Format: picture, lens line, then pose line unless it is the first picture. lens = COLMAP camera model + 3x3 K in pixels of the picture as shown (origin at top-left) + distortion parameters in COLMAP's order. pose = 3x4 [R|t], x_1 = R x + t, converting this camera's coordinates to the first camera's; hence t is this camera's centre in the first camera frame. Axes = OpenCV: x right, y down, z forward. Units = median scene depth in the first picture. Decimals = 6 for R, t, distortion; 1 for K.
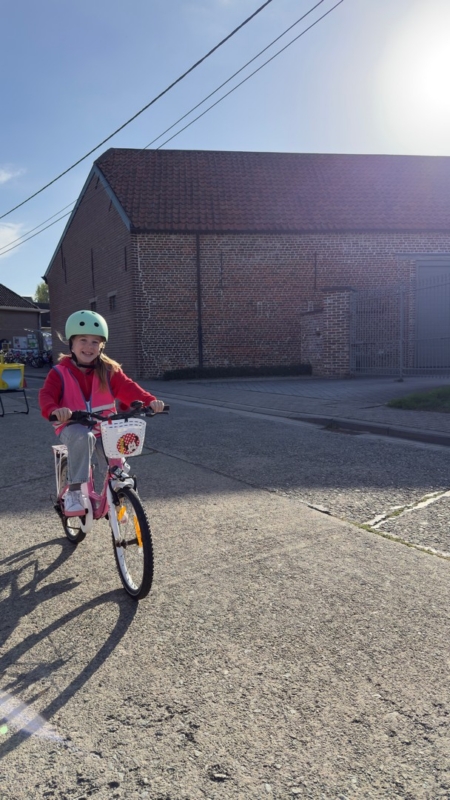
lens RADIAL K [[561.6, 0, 243.3], [0, 561.6, 414.1], [0, 0, 1]] dist [0.062137, -0.085078]
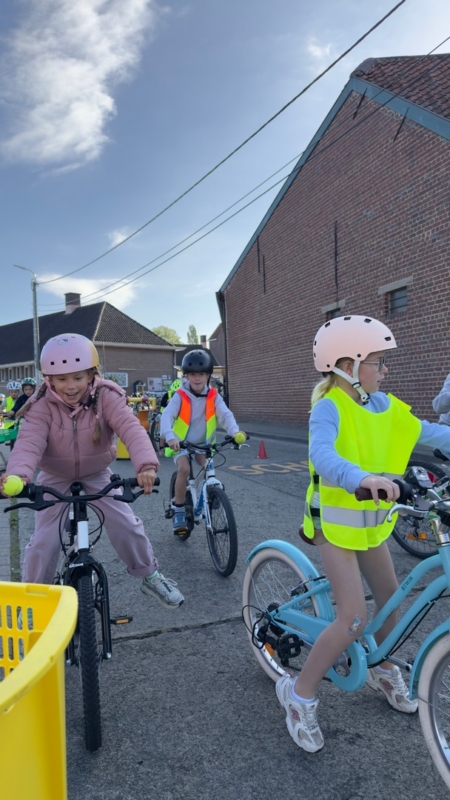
lens RADIAL K [[561.6, 0, 236.1], [0, 561.6, 394.7], [0, 0, 1]] dist [0.062137, -0.085078]
pose [[0.982760, -0.016501, -0.184151, -0.323864], [-0.003084, 0.994408, -0.105562, -0.054448], [0.184863, 0.104310, 0.977213, 0.502445]]
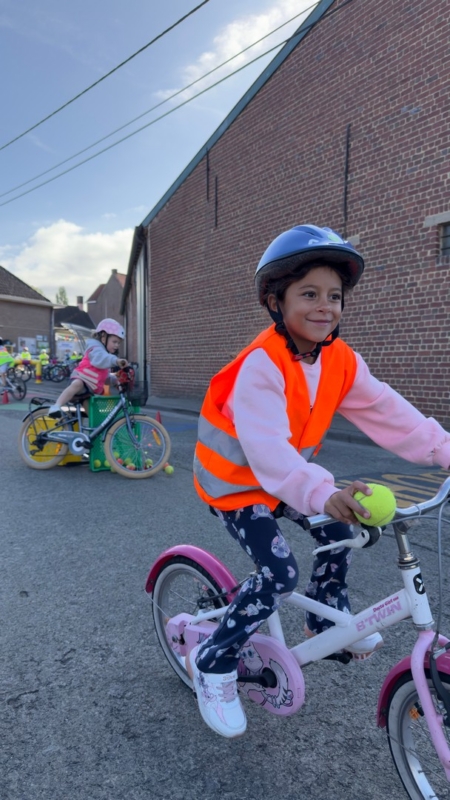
lens RADIAL K [[561.6, 0, 243.6], [0, 561.6, 389.6], [0, 0, 1]] dist [0.062137, -0.085078]
pose [[0.997525, 0.037996, 0.059166, -0.449427], [-0.033607, 0.996730, -0.073487, -0.069299], [-0.061765, 0.071316, 0.995540, 0.722936]]
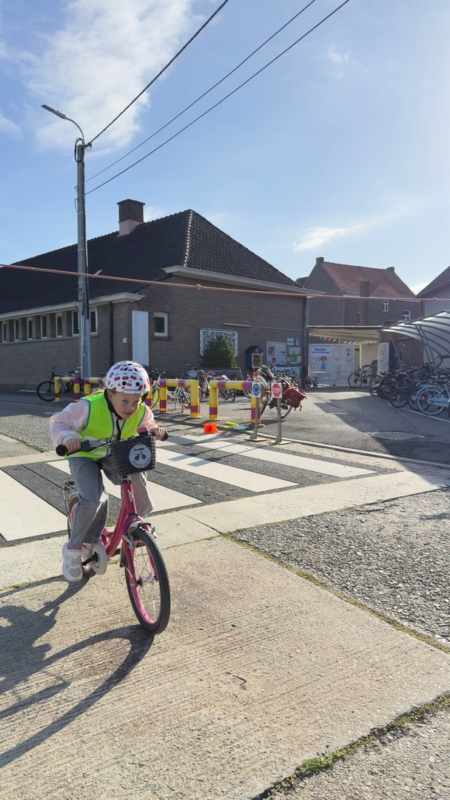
lens RADIAL K [[561.6, 0, 244.5], [0, 561.6, 398.2], [0, 0, 1]] dist [0.062137, -0.085078]
pose [[0.981439, 0.019944, -0.190737, -0.970436], [-0.031149, 0.997949, -0.055927, -0.168525], [0.189230, 0.060830, 0.980047, 1.485090]]
